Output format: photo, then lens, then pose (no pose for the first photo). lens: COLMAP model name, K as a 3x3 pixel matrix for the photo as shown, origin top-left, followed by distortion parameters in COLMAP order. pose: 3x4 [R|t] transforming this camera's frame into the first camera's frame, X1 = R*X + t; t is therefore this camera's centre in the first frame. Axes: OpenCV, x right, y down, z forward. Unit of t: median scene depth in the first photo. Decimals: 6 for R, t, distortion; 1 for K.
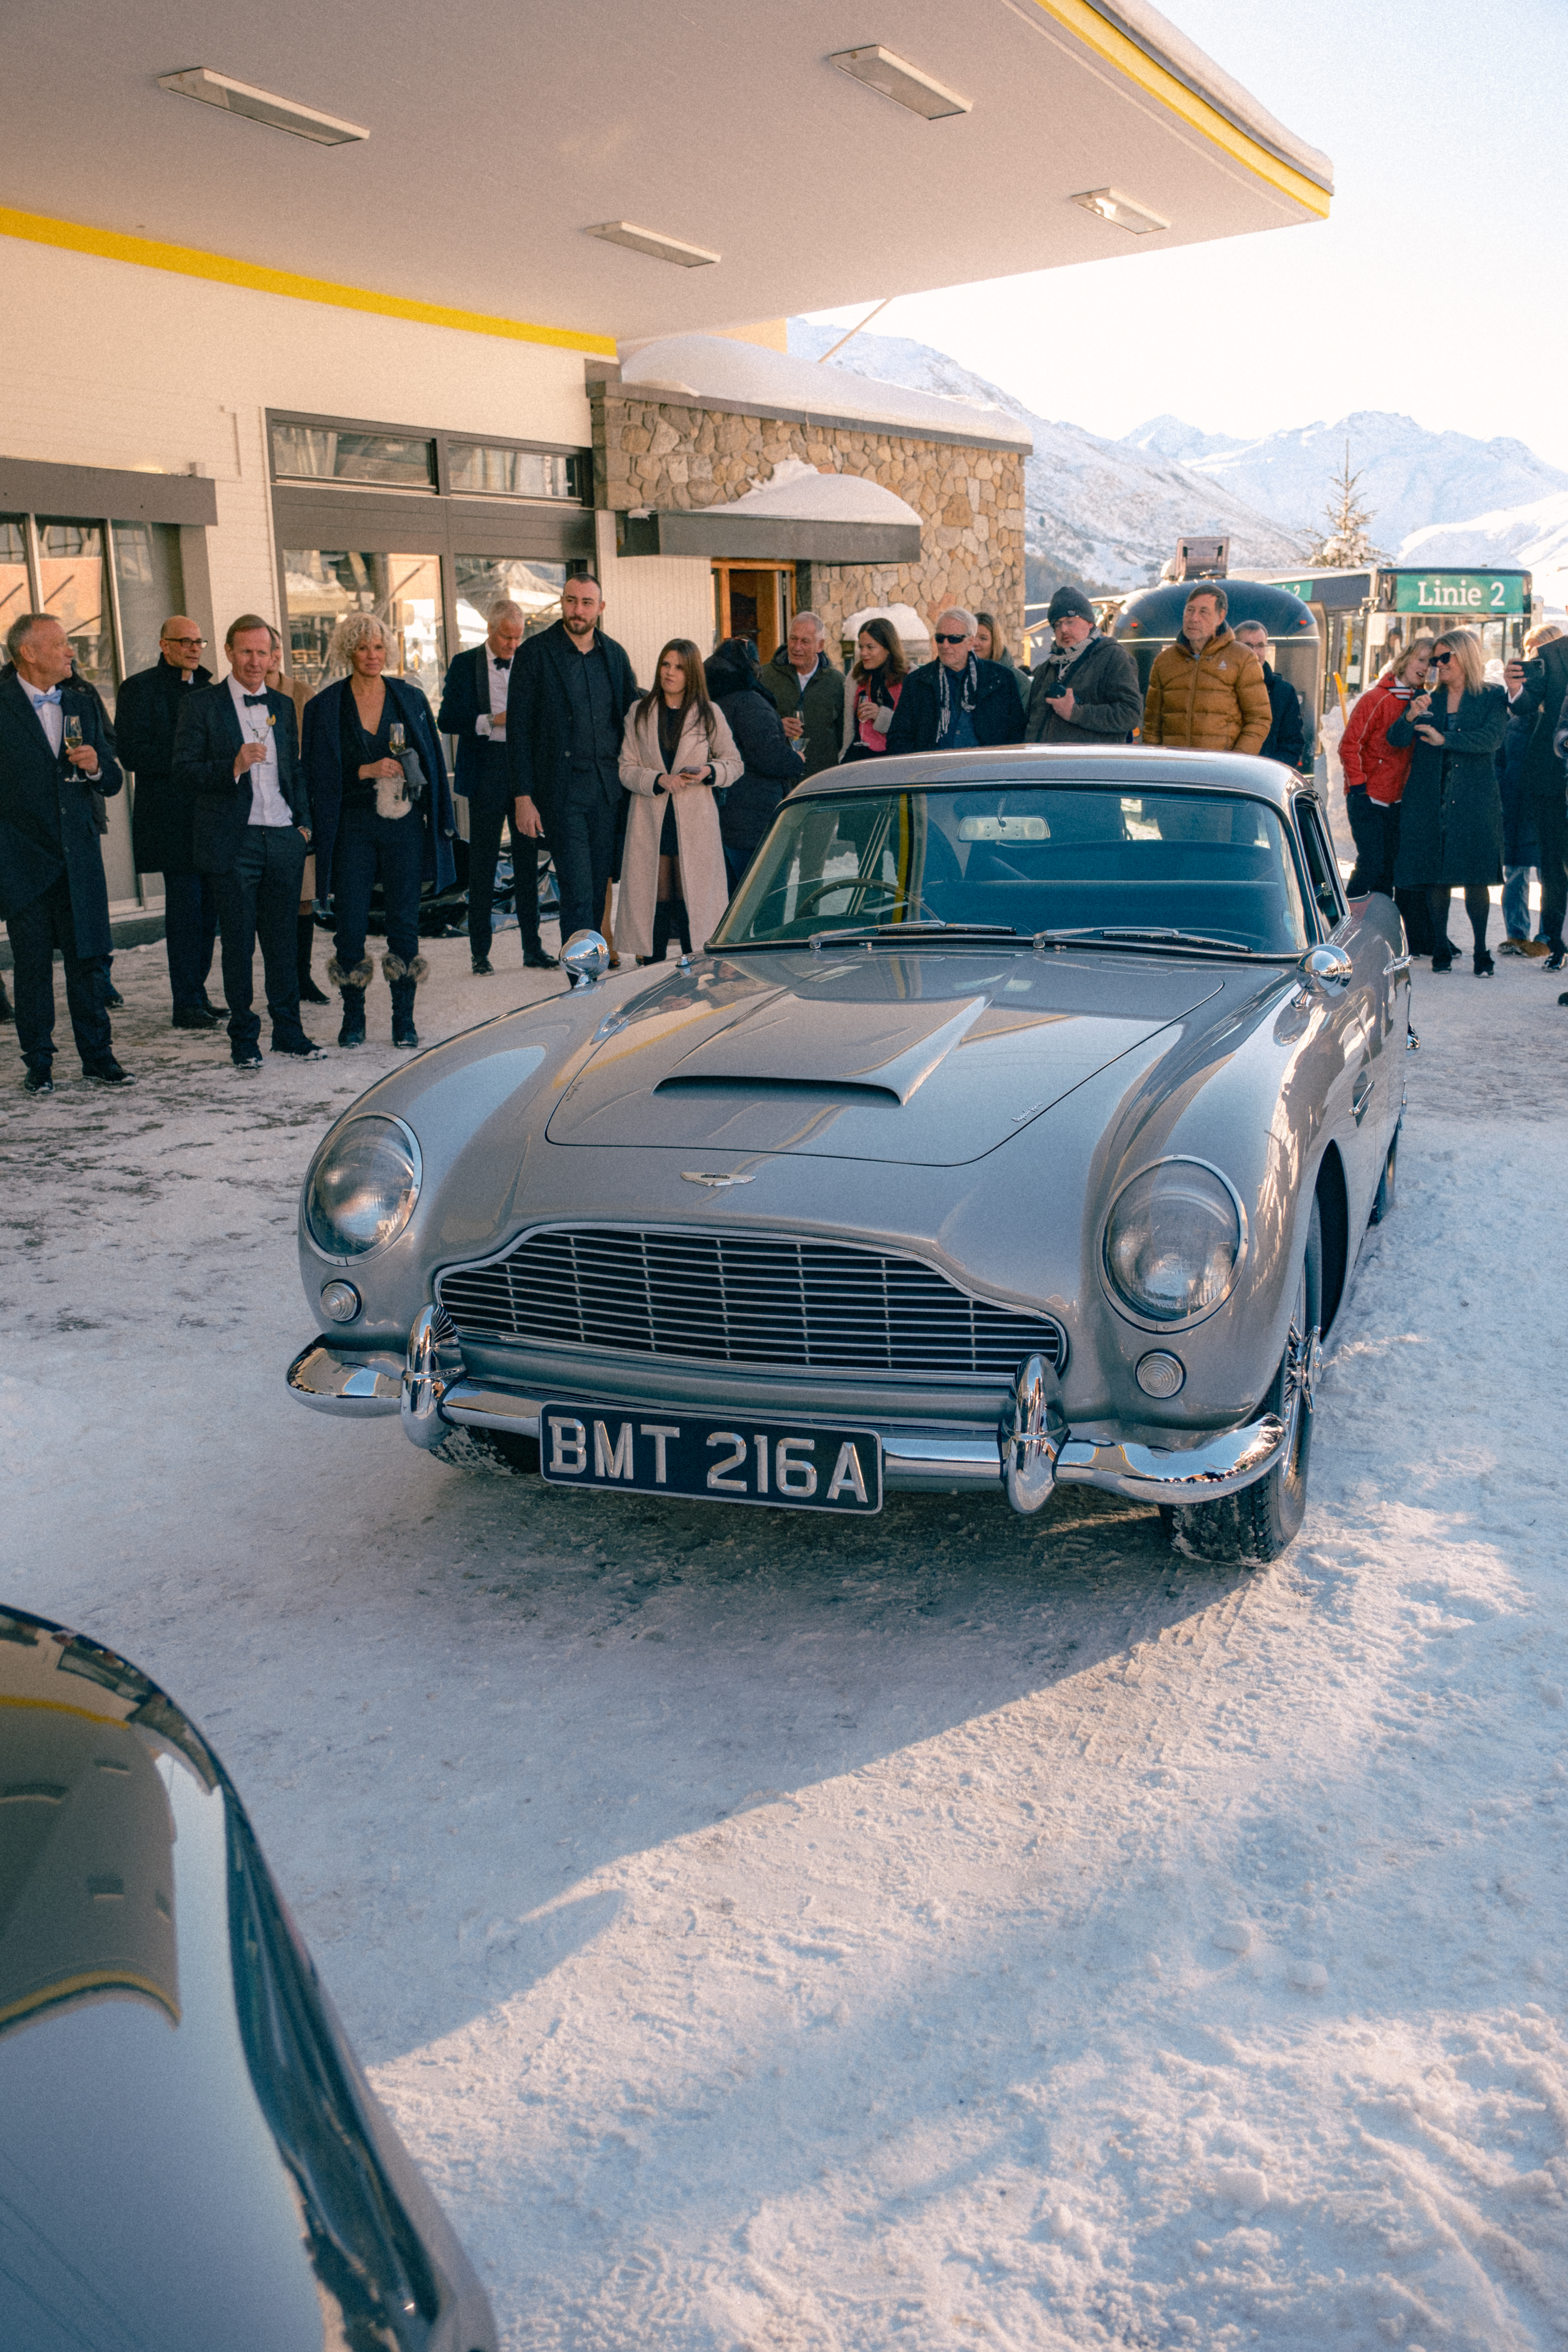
lens RADIAL K [[2240.6, 0, 784.0], [0, 2240.6, 1176.0], [0, 0, 1]] dist [-0.046227, 0.076790]
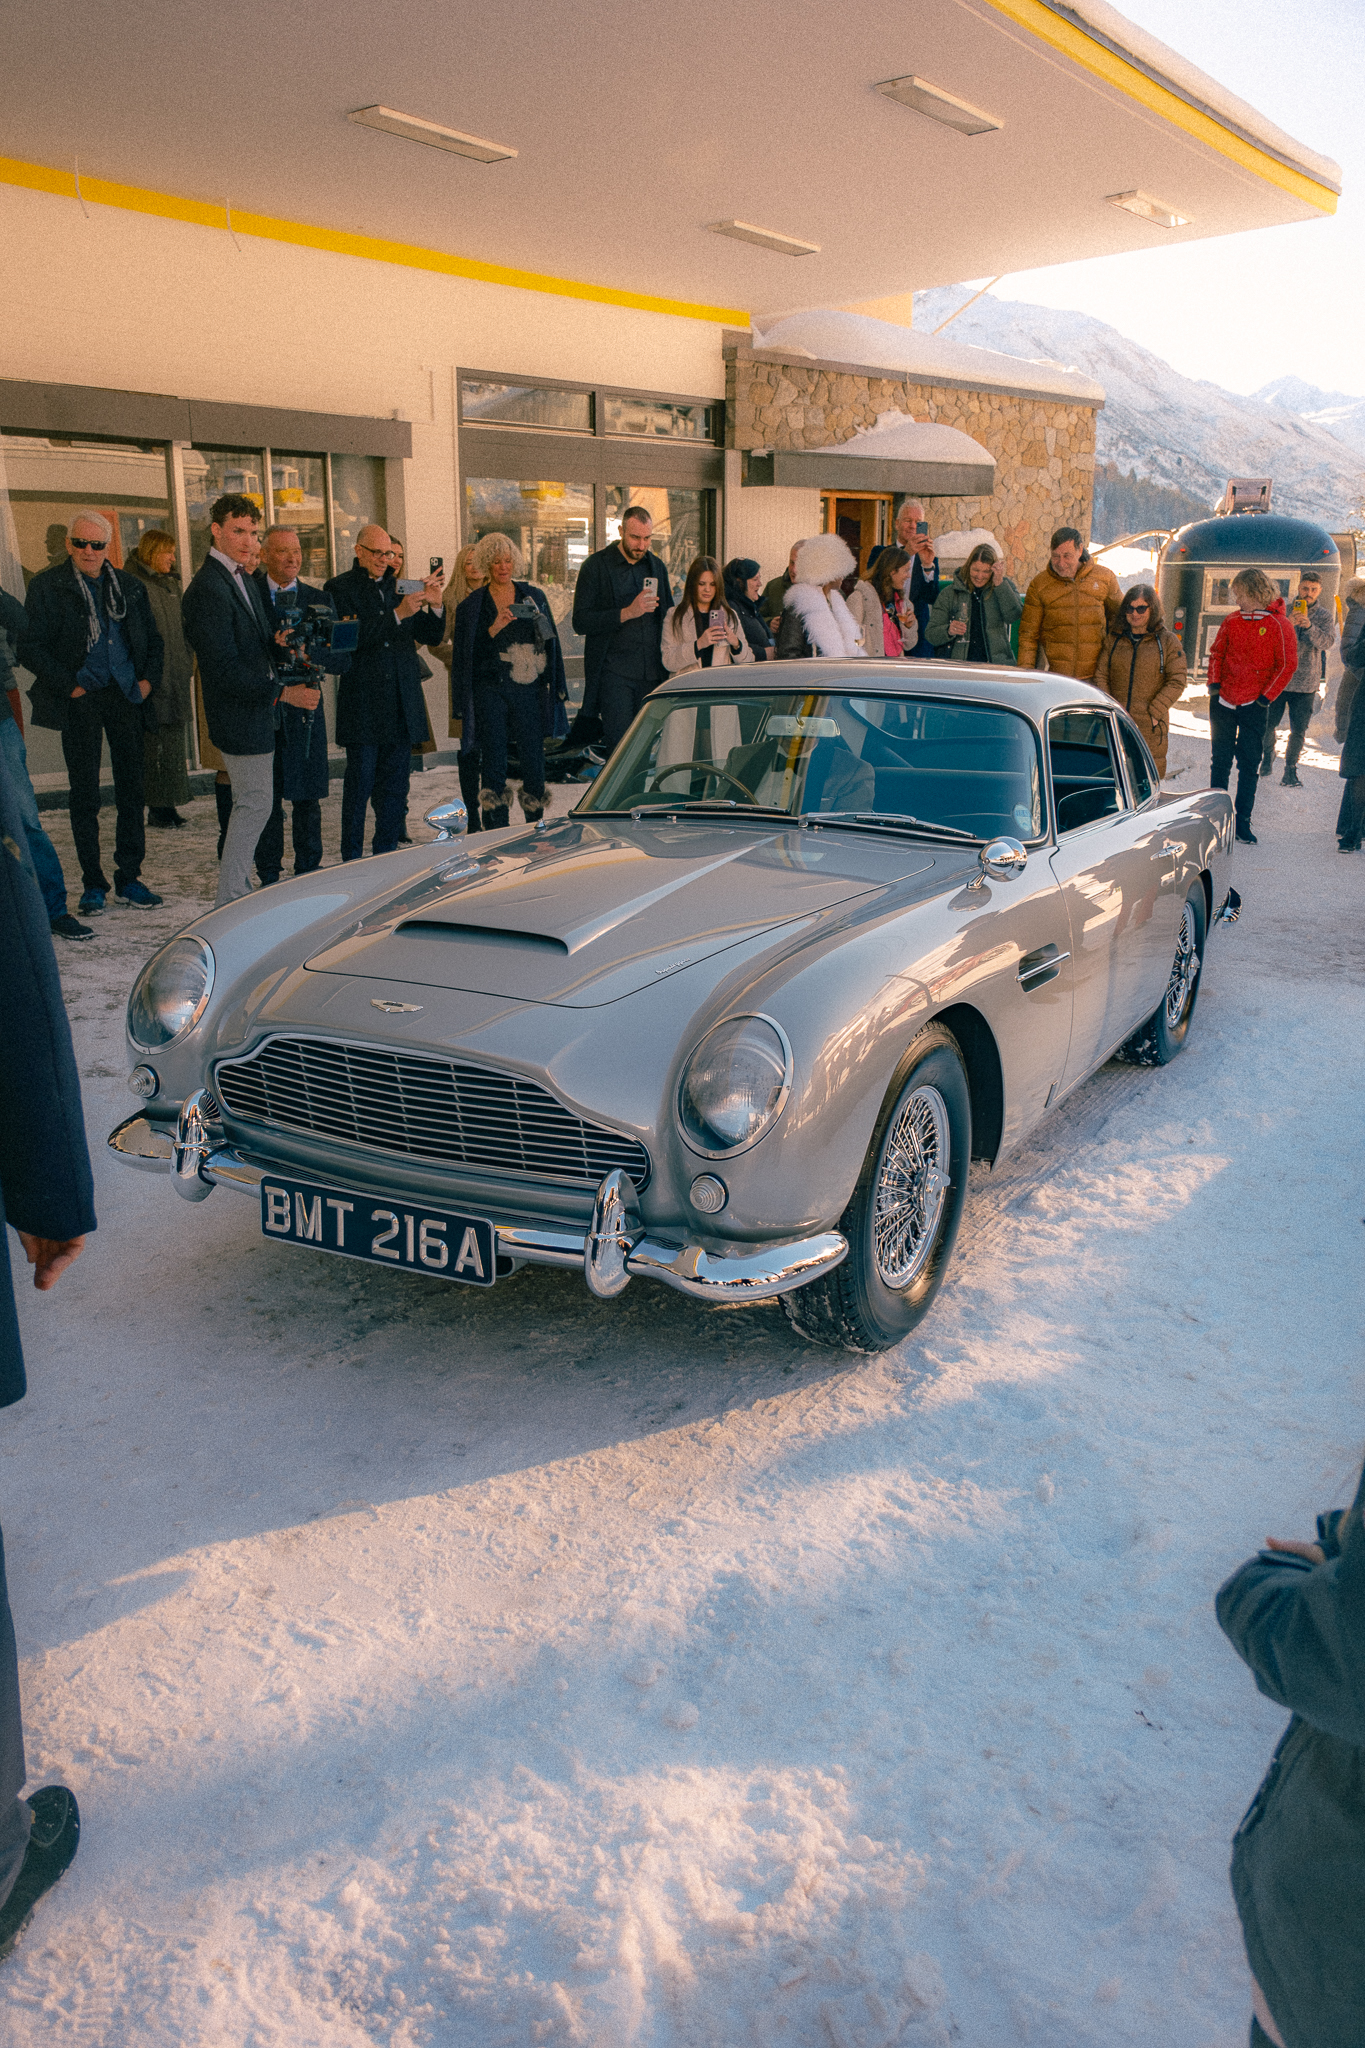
lens RADIAL K [[1736.5, 0, 682.5], [0, 1736.5, 1024.0], [0, 0, 1]] dist [-0.033888, 0.002514]
pose [[0.984486, 0.066956, -0.162183, 0.097132], [-0.061531, 0.997372, 0.038251, -0.012386], [0.164318, -0.027678, 0.986019, 0.025636]]
